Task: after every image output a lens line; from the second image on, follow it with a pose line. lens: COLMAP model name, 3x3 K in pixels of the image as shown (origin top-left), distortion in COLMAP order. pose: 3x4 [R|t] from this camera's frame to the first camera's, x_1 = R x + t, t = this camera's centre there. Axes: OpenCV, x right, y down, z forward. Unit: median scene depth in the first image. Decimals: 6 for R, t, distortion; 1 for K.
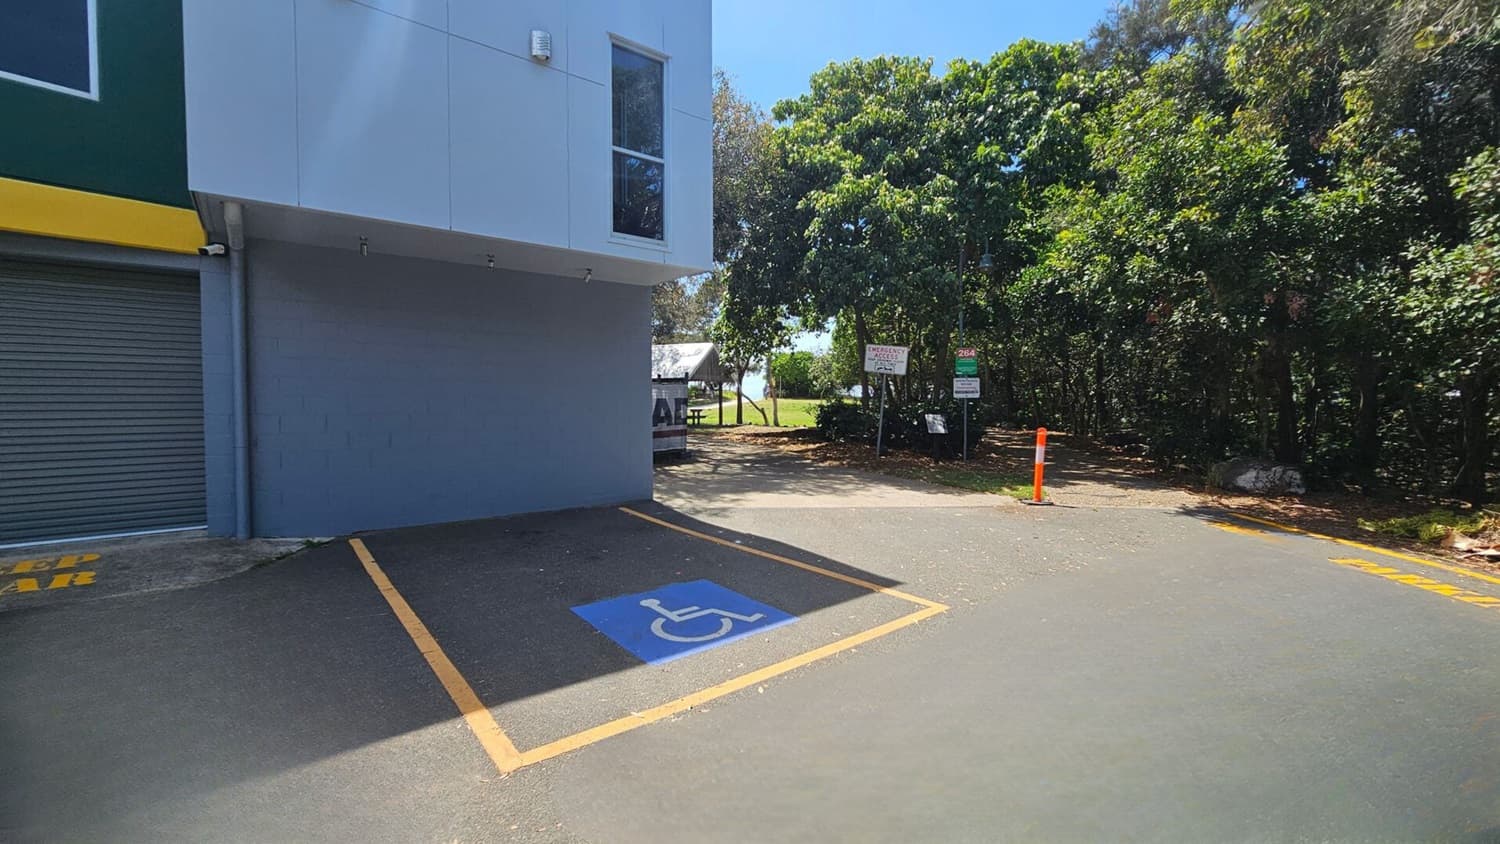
lens RADIAL K [[607.0, 0, 741.9], [0, 607.0, 418.5], [0, 0, 1]] dist [-0.005467, -0.000249]
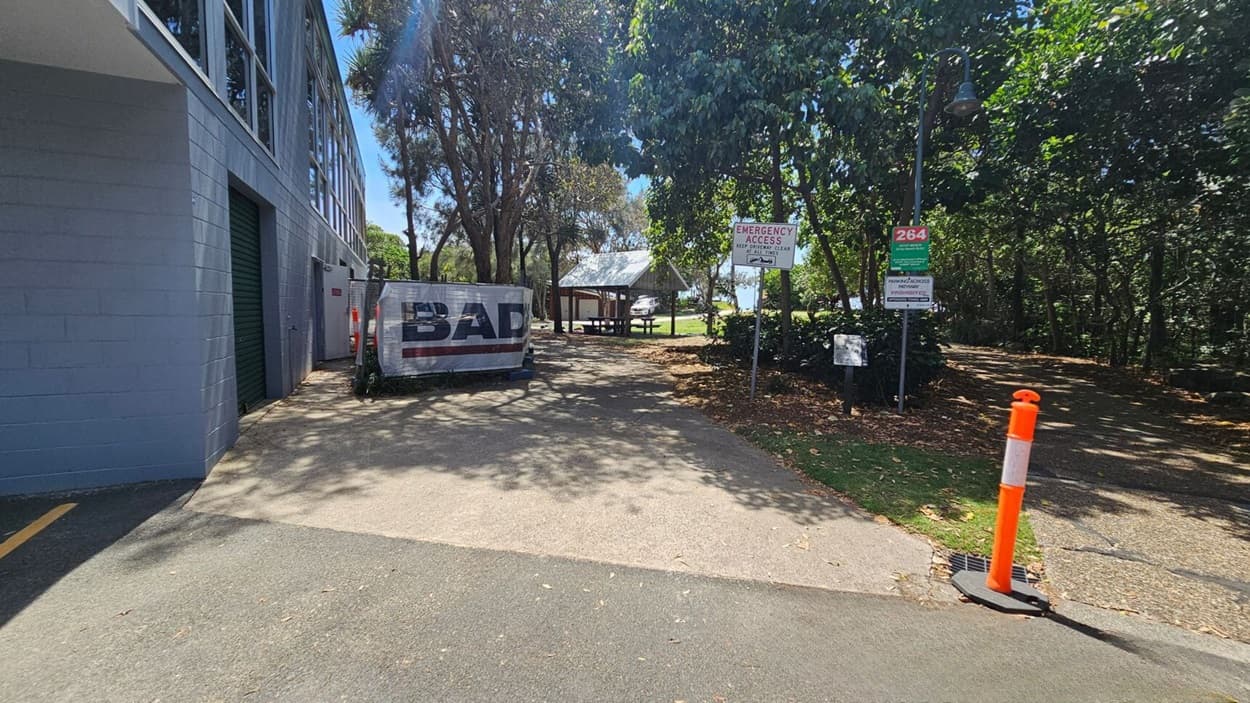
lens RADIAL K [[511.5, 0, 628.0], [0, 511.5, 348.7], [0, 0, 1]] dist [-0.000851, -0.000172]
pose [[0.968625, 0.035551, -0.245973, 0.224190], [-0.024471, 0.998550, 0.047957, -0.011795], [0.247321, -0.040433, 0.968090, 0.426376]]
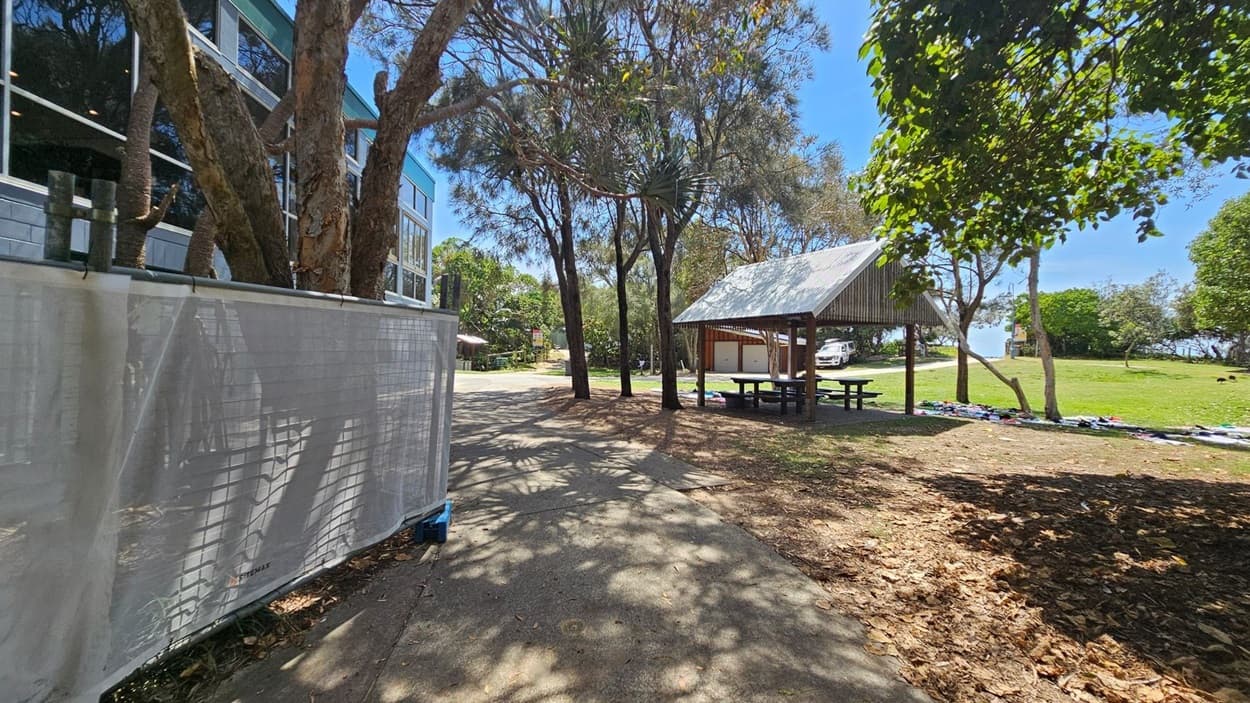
lens RADIAL K [[505.8, 0, 618.2], [0, 505.8, 348.6], [0, 0, 1]] dist [-0.005467, -0.000249]
pose [[0.818357, 0.004221, -0.574694, 0.012215], [-0.028692, 0.999026, -0.033520, -0.048604], [0.573993, 0.043921, 0.817681, 1.235557]]
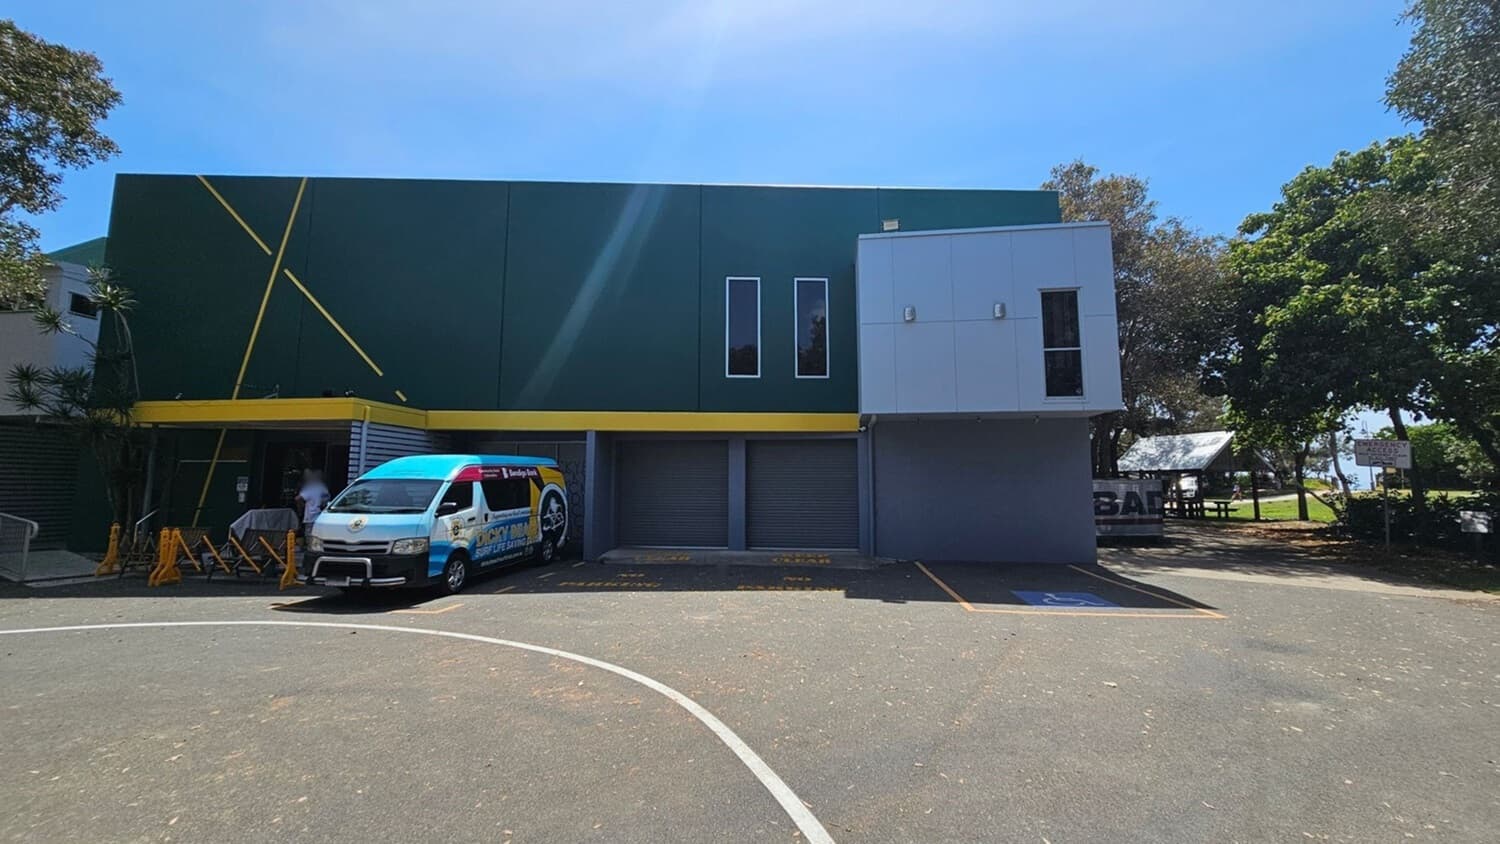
lens RADIAL K [[607.0, 0, 741.9], [0, 607.0, 418.5], [0, 0, 1]] dist [-0.005467, -0.000249]
pose [[0.688388, -0.079626, -0.720959, 0.220586], [-0.025561, 0.990676, -0.133821, 0.003829], [0.724892, 0.110549, 0.679934, -0.411491]]
